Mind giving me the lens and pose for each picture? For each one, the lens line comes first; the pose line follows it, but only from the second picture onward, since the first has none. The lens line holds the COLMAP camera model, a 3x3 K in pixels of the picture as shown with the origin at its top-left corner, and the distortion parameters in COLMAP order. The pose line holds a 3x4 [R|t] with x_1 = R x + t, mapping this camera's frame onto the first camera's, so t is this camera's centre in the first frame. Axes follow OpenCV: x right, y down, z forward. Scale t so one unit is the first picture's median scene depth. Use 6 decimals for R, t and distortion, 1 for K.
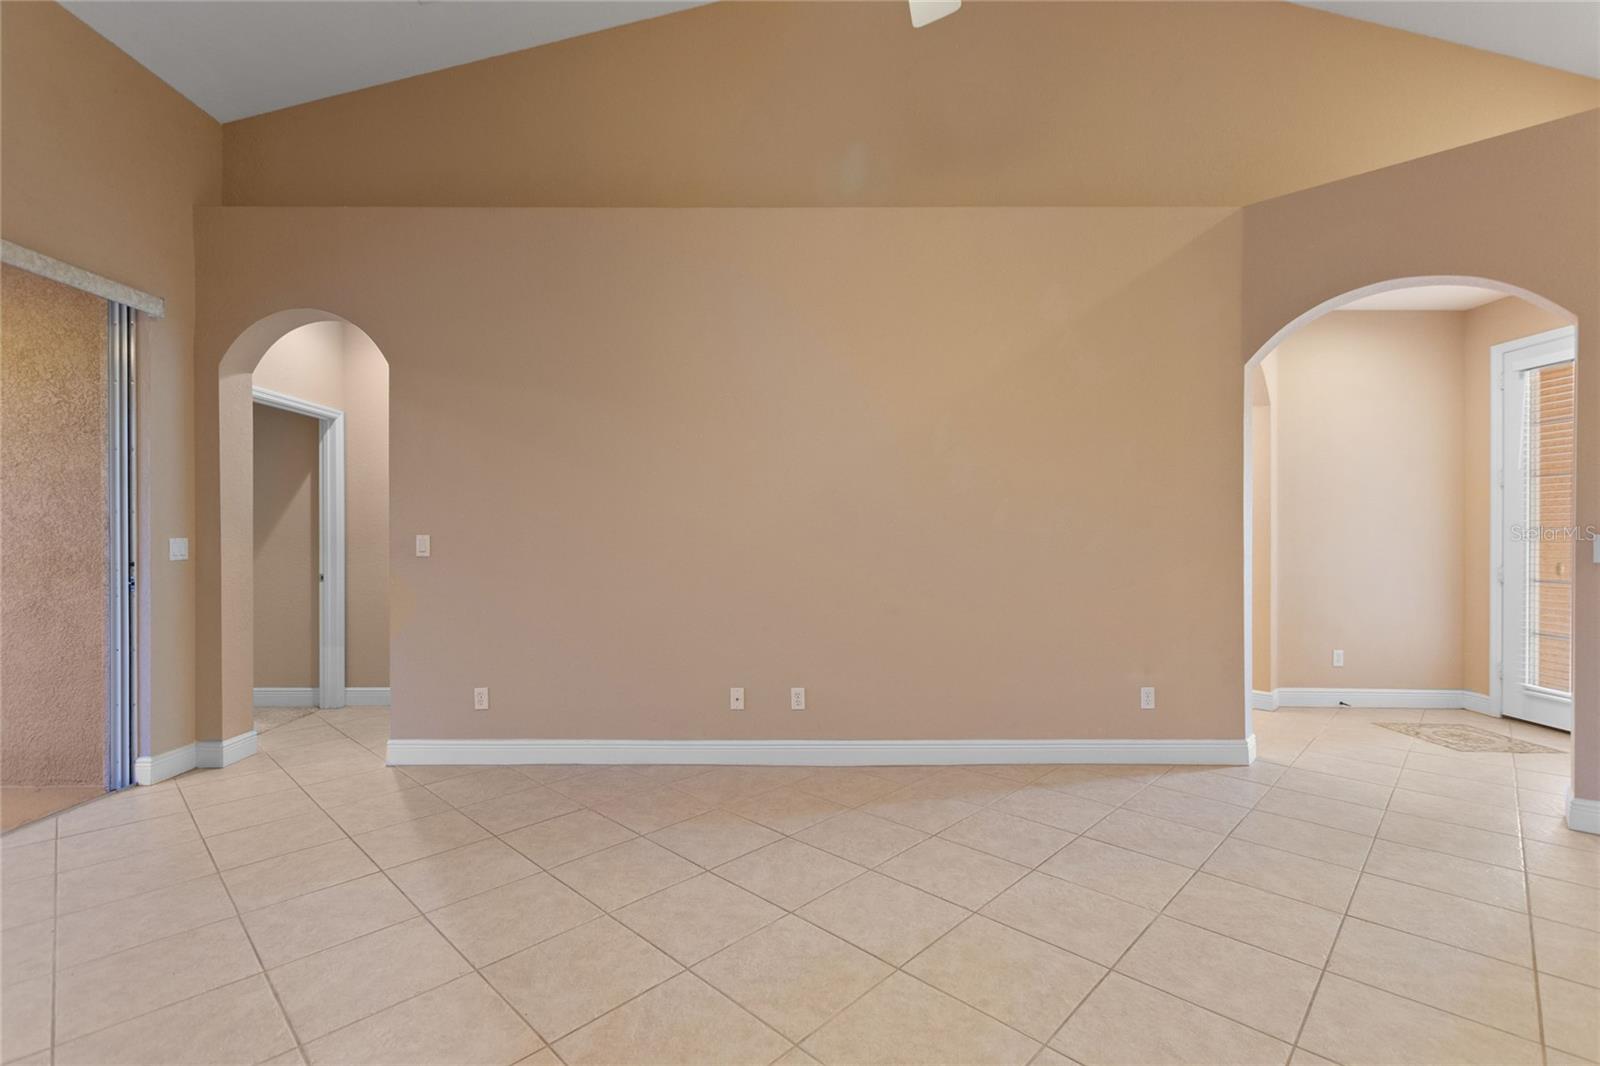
lens RADIAL K [[693.5, 0, 800.0], [0, 693.5, 533.0], [0, 0, 1]] dist [-0.003440, -0.000418]
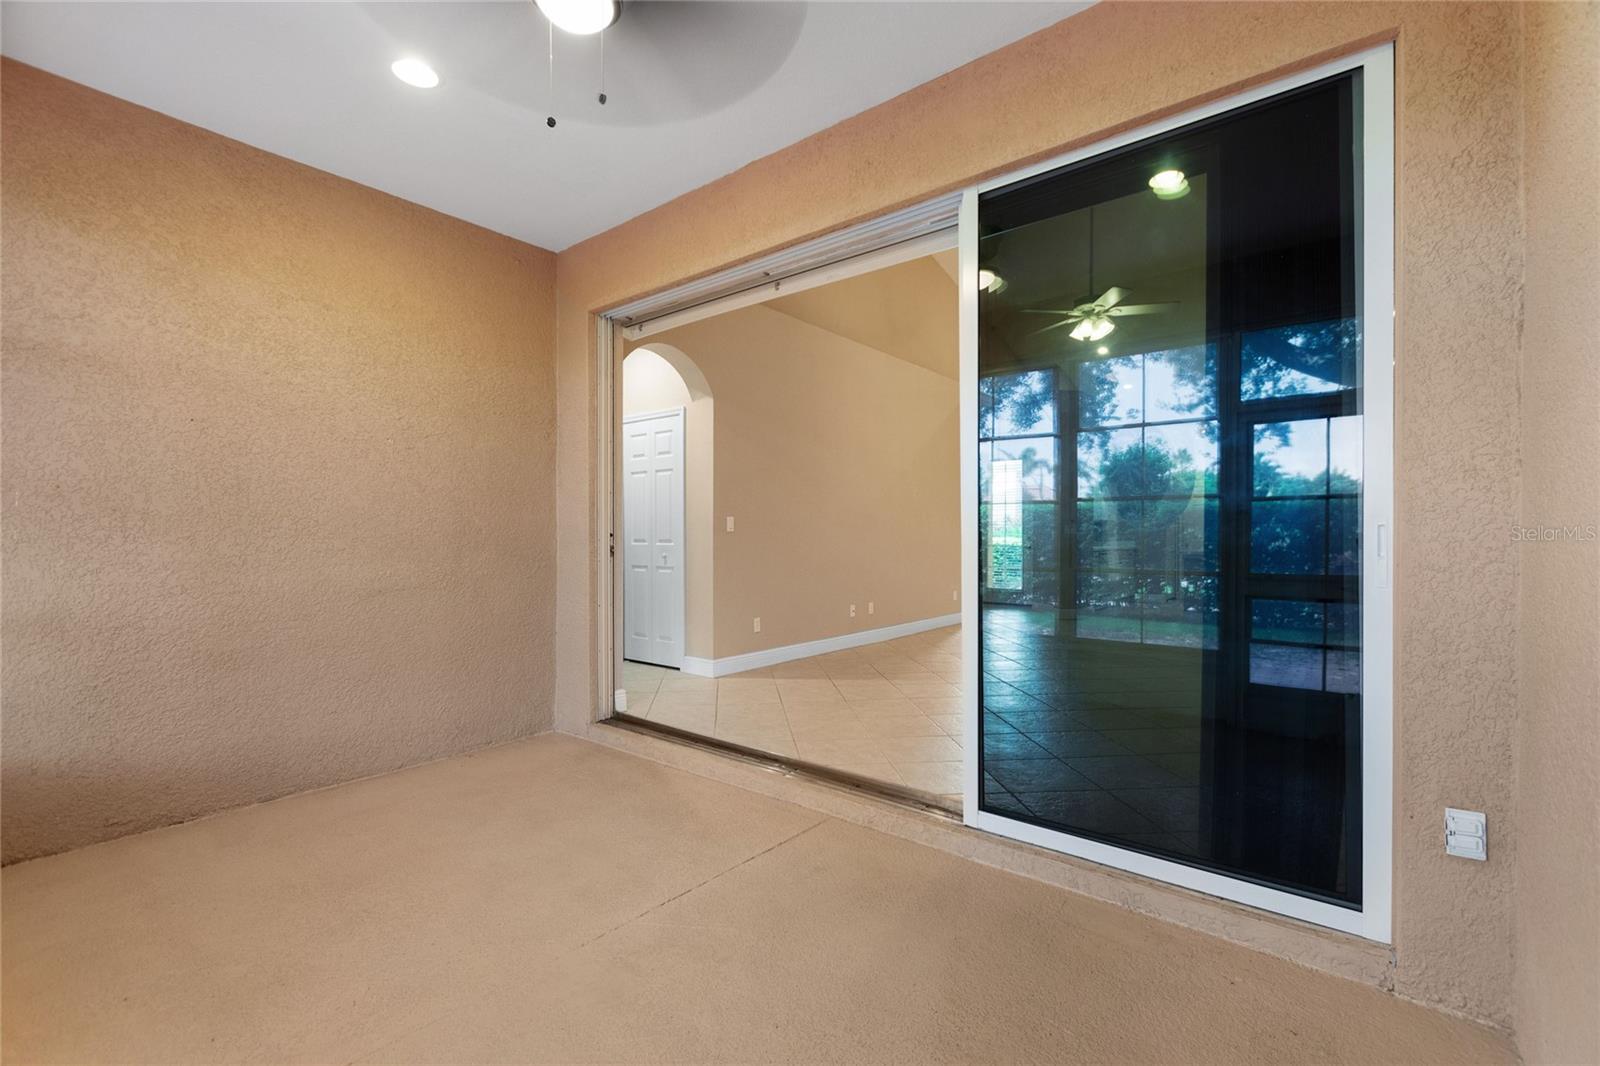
lens RADIAL K [[693.5, 0, 800.0], [0, 693.5, 533.0], [0, 0, 1]] dist [-0.003440, -0.000418]
pose [[0.635188, 0.004332, 0.772346, -1.560030], [-0.002656, 0.999991, -0.003424, 0.041382], [-0.772353, 0.000124, 0.635193, -0.041353]]
